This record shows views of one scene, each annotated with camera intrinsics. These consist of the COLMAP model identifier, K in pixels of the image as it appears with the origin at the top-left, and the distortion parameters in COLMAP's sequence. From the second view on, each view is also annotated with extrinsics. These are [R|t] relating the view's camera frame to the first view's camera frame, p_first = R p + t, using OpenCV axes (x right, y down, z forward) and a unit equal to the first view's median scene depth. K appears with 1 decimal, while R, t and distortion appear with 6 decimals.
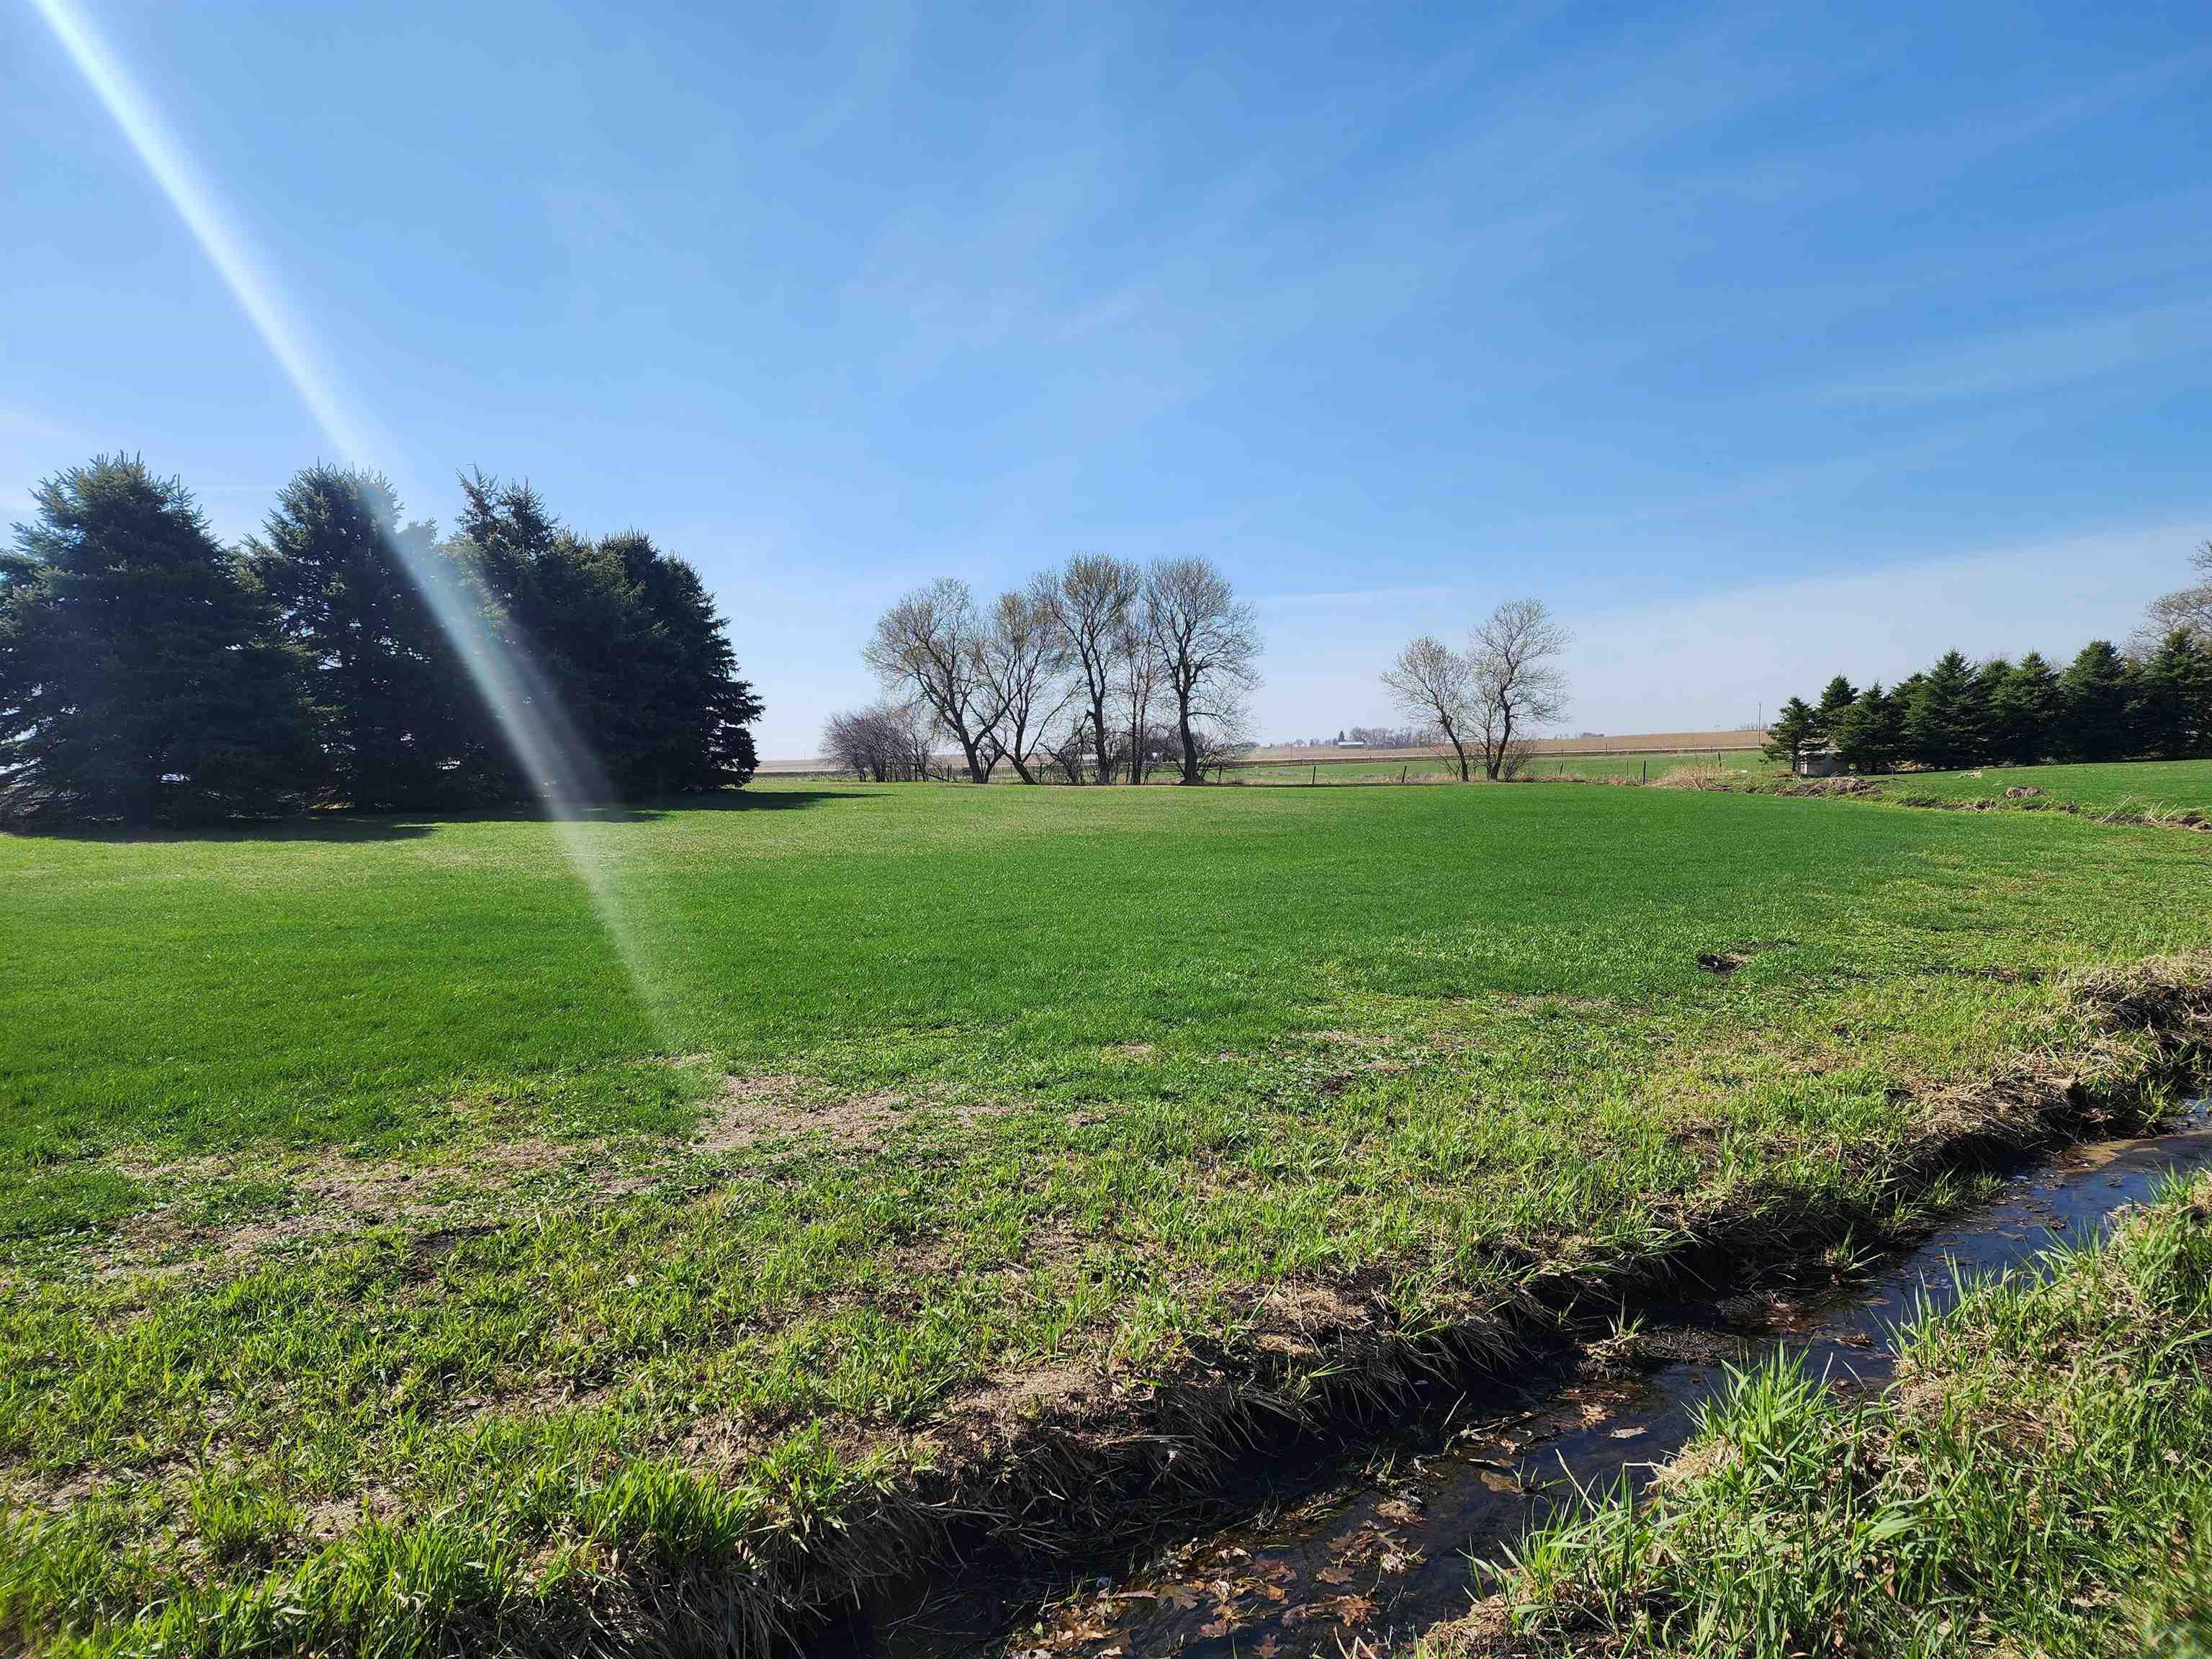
lens RADIAL K [[1472.0, 0, 1102.6], [0, 1472.0, 831.5], [0, 0, 1]] dist [0.091505, -0.081274]
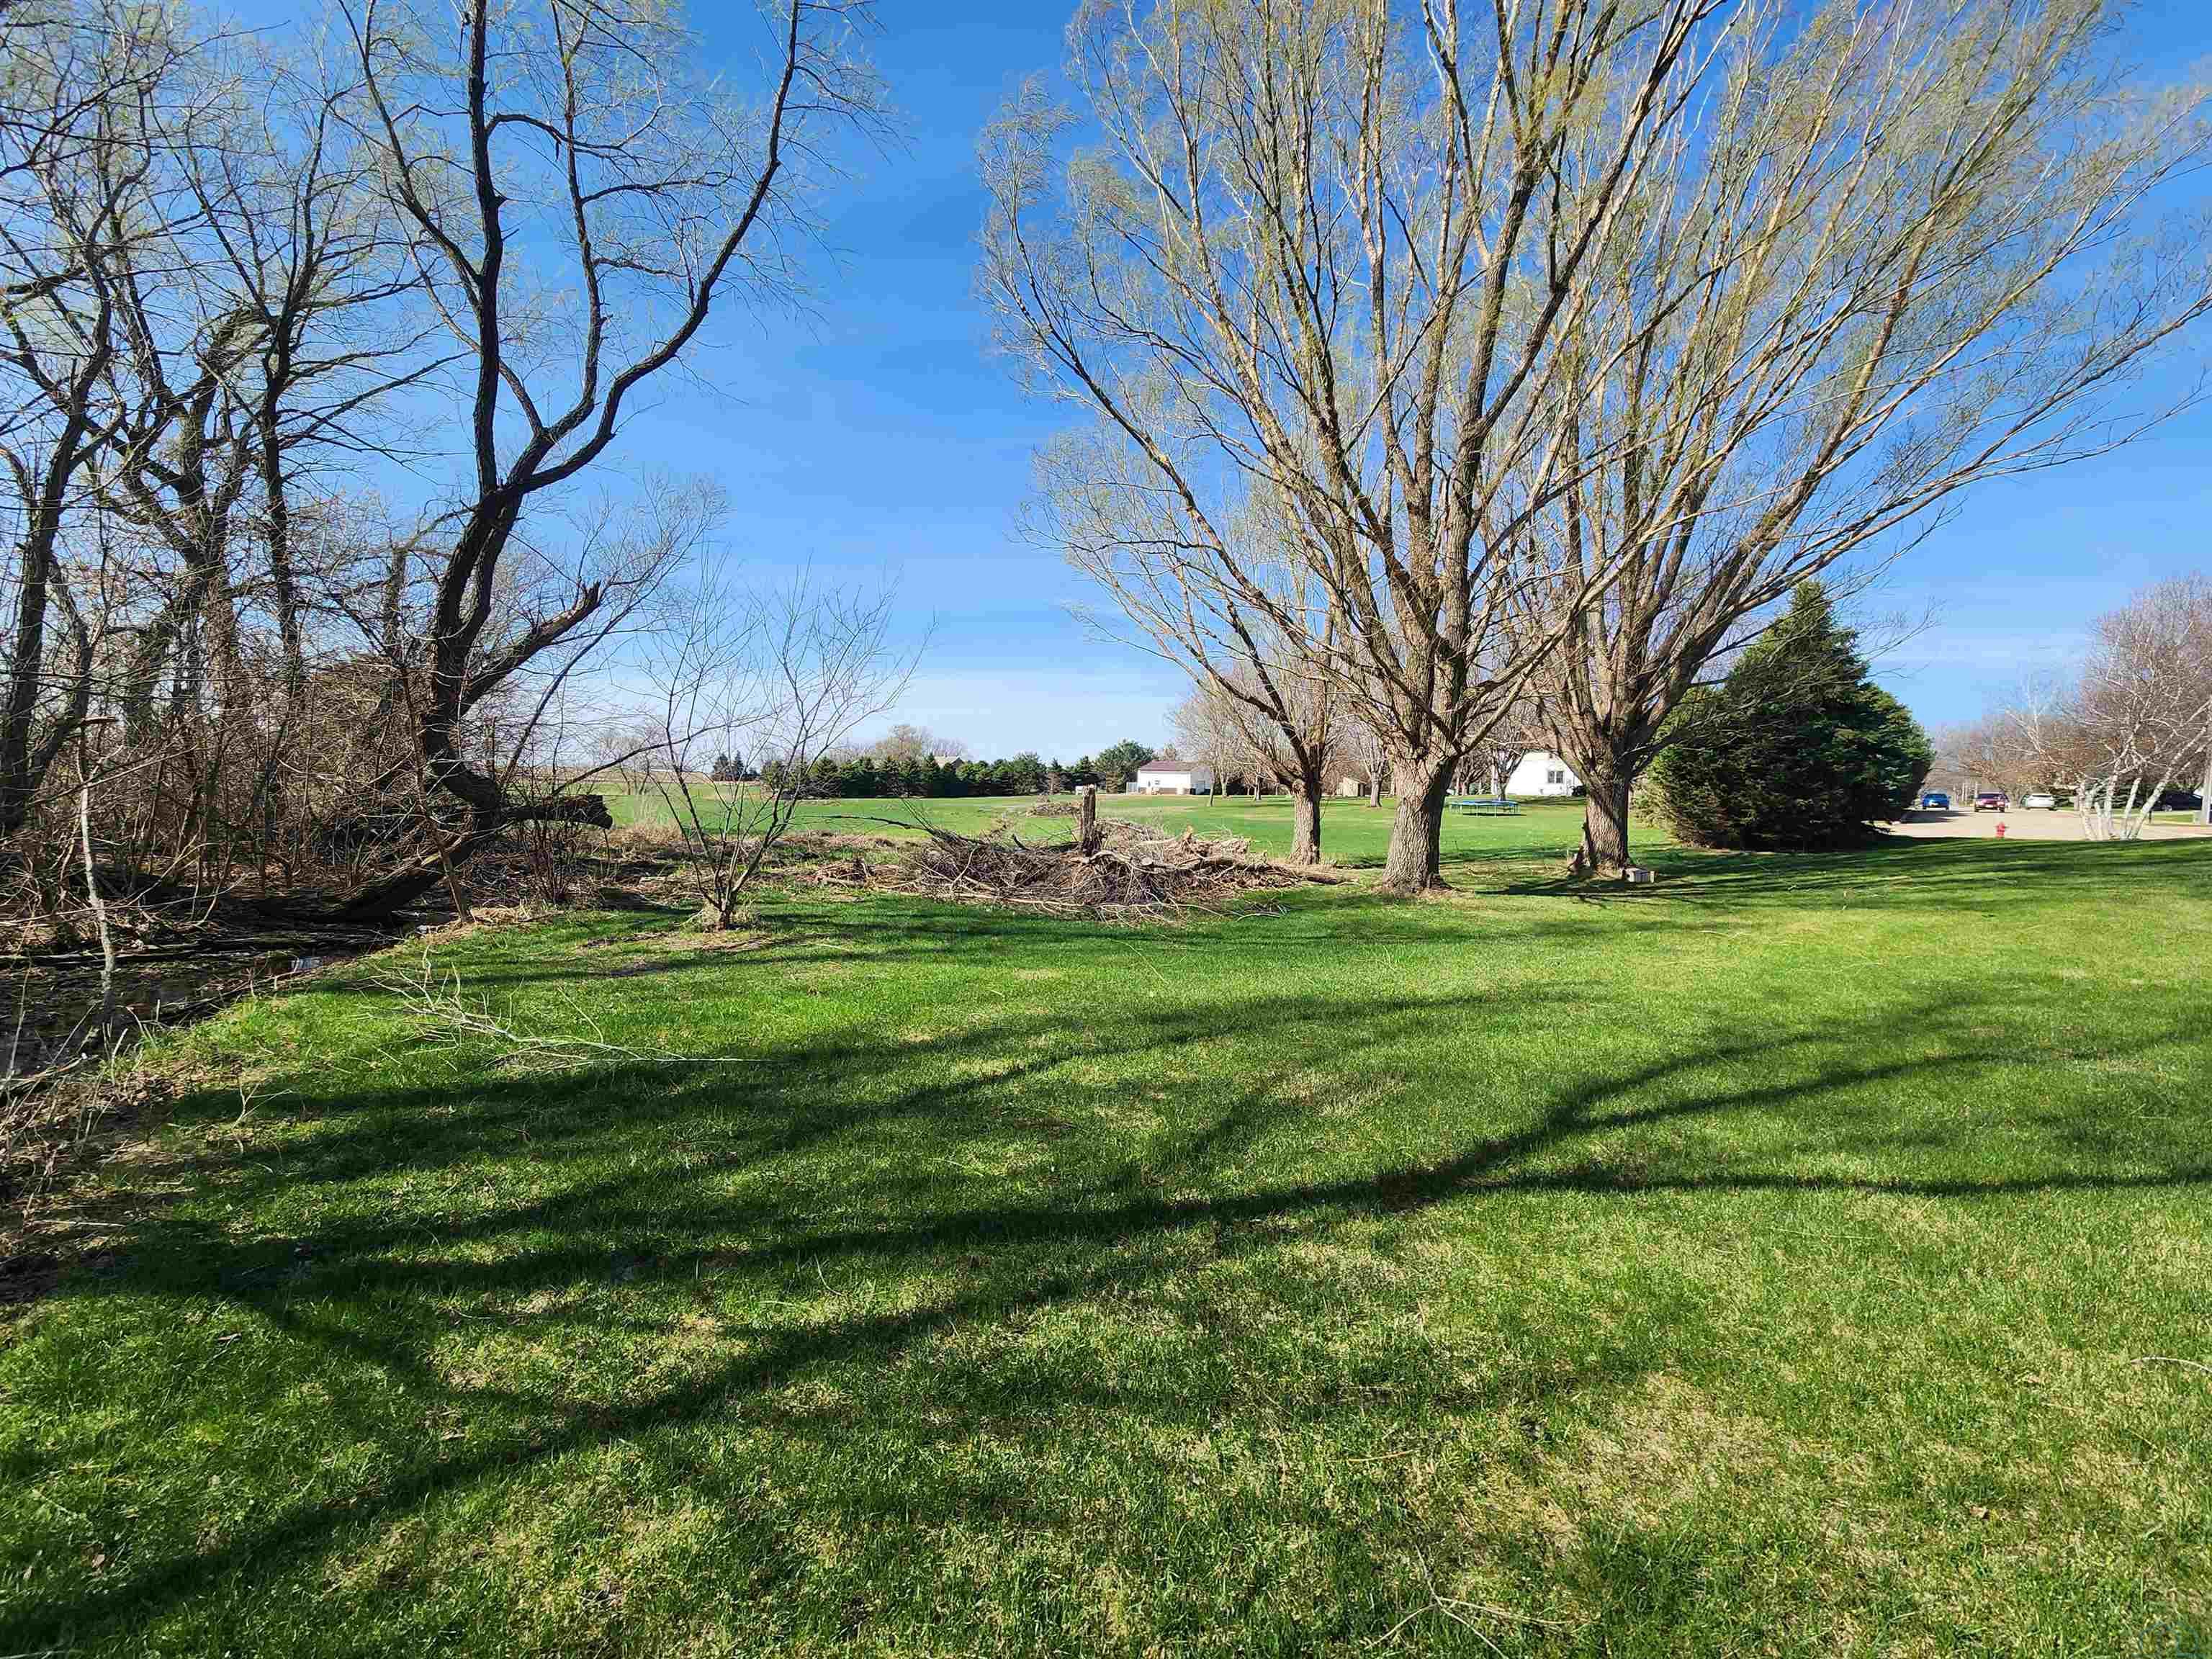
lens RADIAL K [[907.2, 0, 1112.5], [0, 907.2, 822.1], [0, 0, 1]] dist [0.004785, -0.002857]
pose [[0.585134, 0.017186, 0.810754, -0.481706], [-0.007560, 0.999848, -0.015739, 0.023829], [-0.810901, 0.003080, 0.585175, -0.407987]]
